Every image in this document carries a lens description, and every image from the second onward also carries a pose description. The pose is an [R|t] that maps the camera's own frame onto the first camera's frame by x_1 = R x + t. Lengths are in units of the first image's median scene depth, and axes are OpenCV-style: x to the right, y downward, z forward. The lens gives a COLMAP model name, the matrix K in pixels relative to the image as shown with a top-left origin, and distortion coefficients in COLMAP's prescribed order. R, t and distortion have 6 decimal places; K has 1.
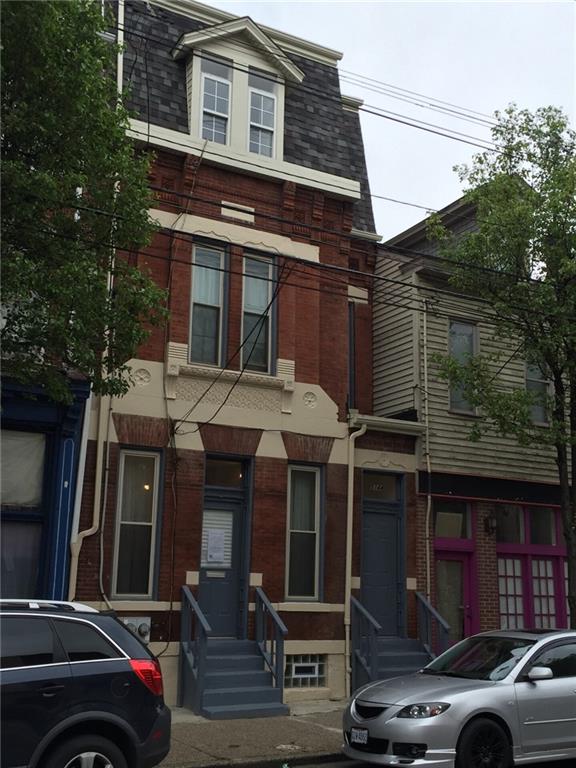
lens RADIAL K [[899.9, 0, 290.0], [0, 899.9, 383.1], [0, 0, 1]] dist [0.024124, 0.000000]
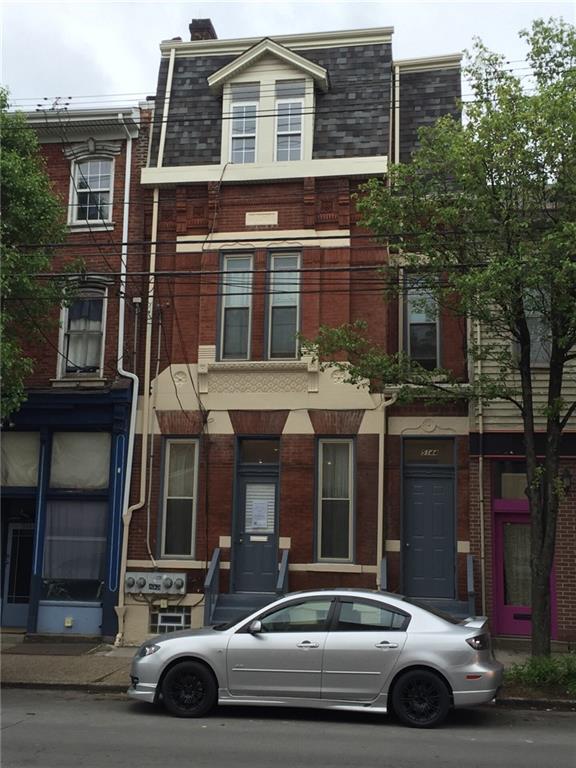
lens RADIAL K [[899.9, 0, 290.8], [0, 899.9, 384.3], [0, 0, 1]] dist [0.024124, 0.000000]
pose [[0.780997, -0.110850, -0.614619, 0.658306], [0.134528, 0.990879, -0.007765, 0.029221], [0.609874, -0.076619, 0.788786, 0.123013]]
